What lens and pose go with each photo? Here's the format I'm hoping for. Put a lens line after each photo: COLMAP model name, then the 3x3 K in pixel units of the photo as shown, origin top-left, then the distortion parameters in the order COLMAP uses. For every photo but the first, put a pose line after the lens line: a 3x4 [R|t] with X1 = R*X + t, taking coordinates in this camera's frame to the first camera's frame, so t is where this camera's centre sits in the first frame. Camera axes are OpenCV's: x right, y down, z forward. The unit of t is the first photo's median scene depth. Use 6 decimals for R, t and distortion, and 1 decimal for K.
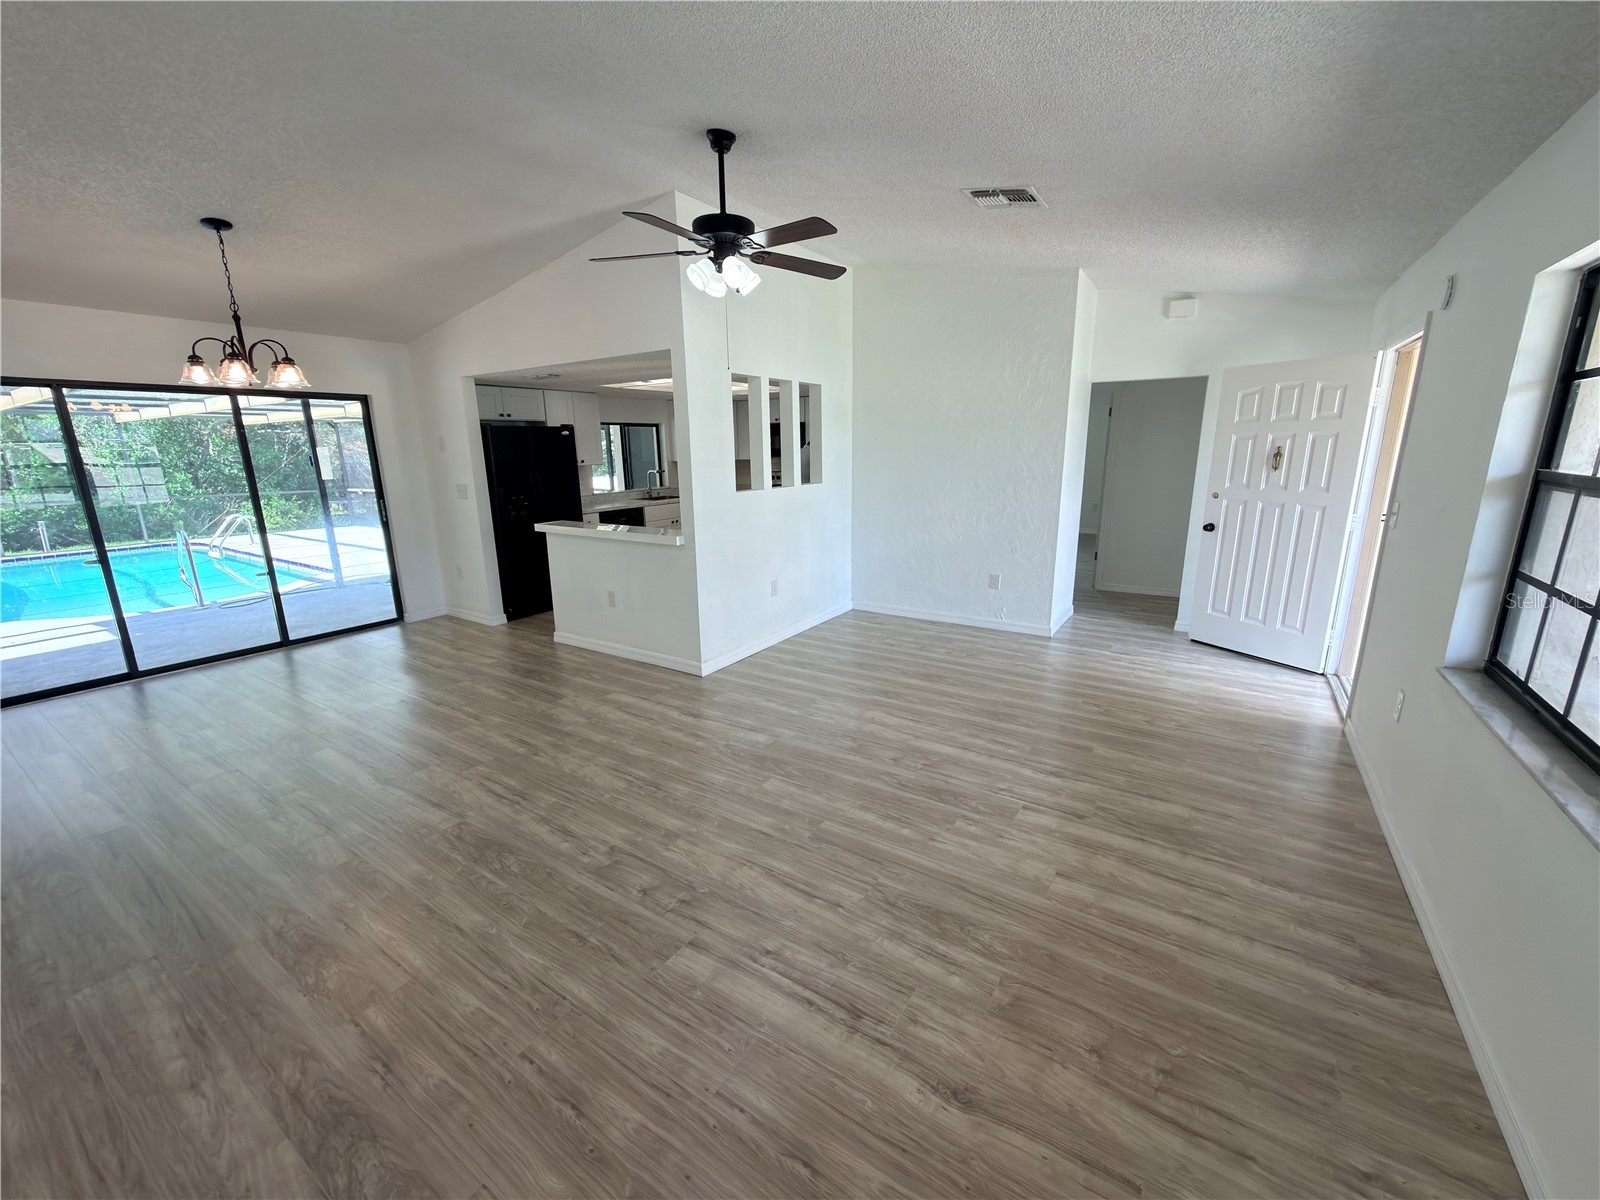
lens RADIAL K [[638.7, 0, 800.4], [0, 638.7, 601.9], [0, 0, 1]] dist [-0.000015, -0.000102]
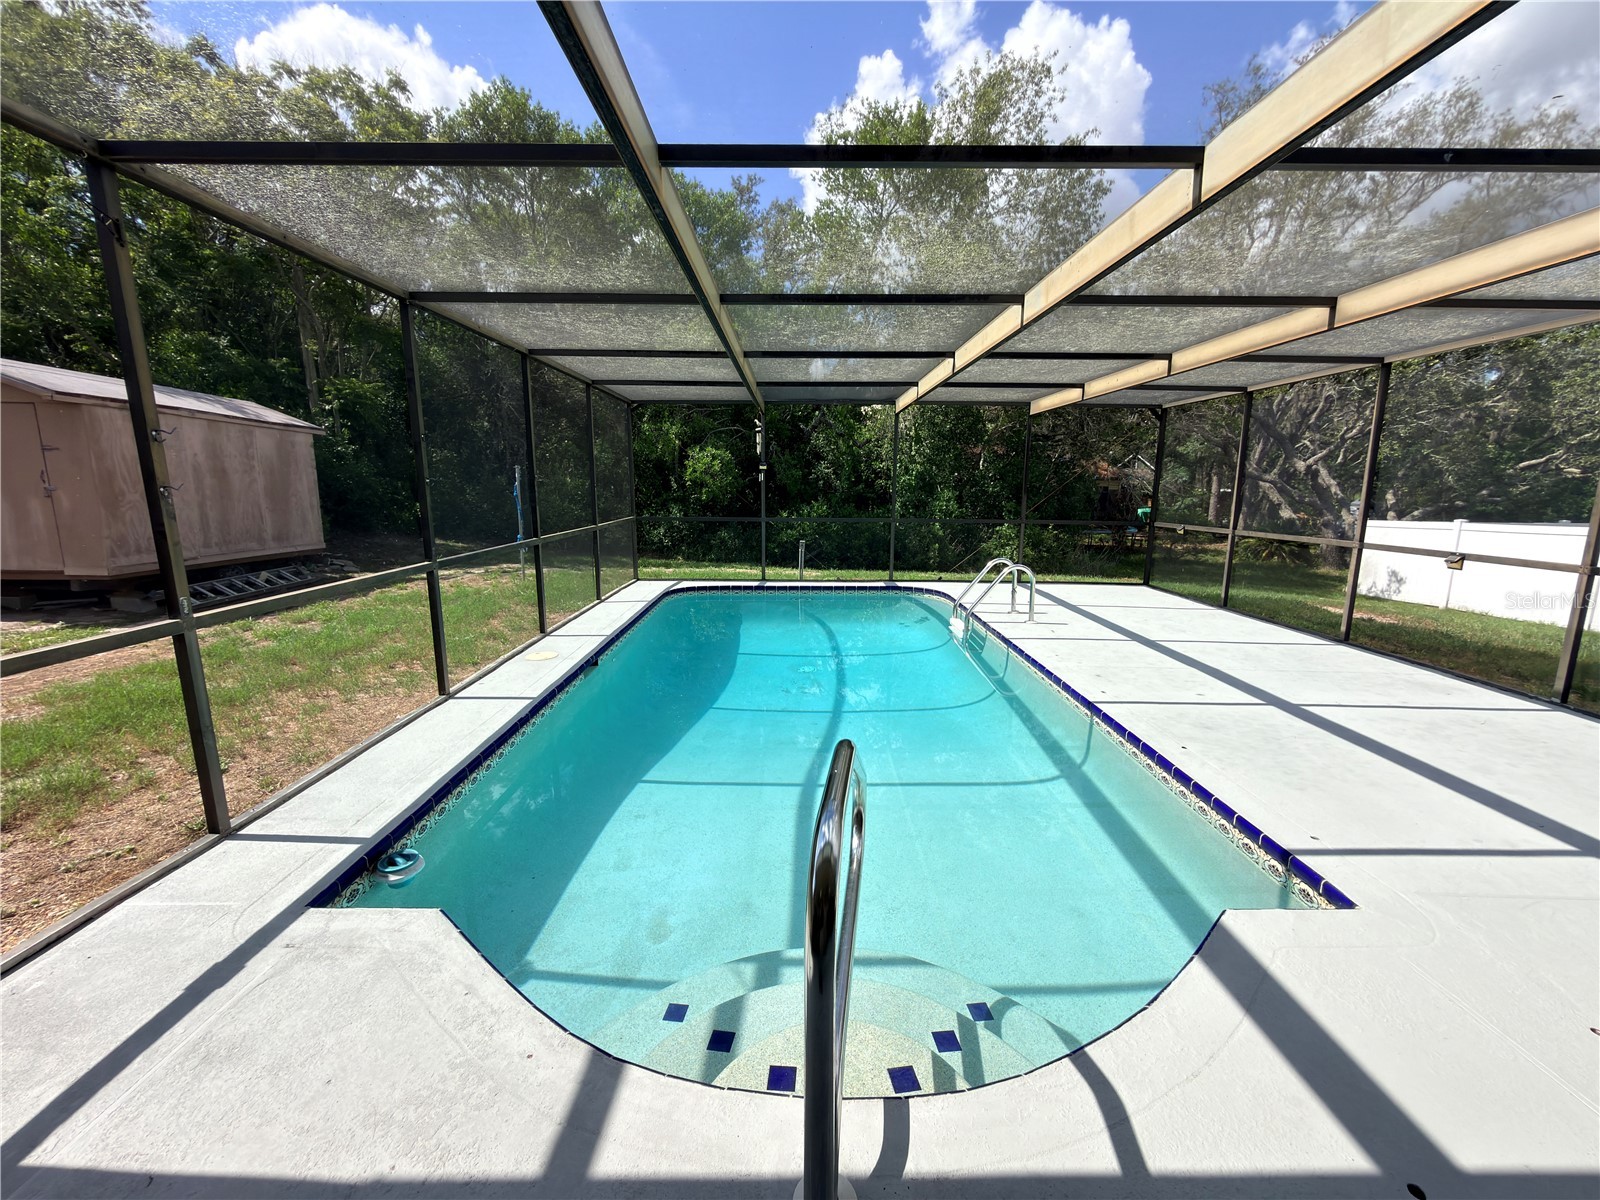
lens RADIAL K [[638.7, 0, 796.3], [0, 638.7, 600.0], [0, 0, 1]] dist [-0.000015, -0.000102]
pose [[0.542900, 0.169251, -0.822565, -1.759349], [-0.208017, 0.976059, 0.063541, -0.343267], [0.813627, 0.136611, 0.565110, 1.852525]]
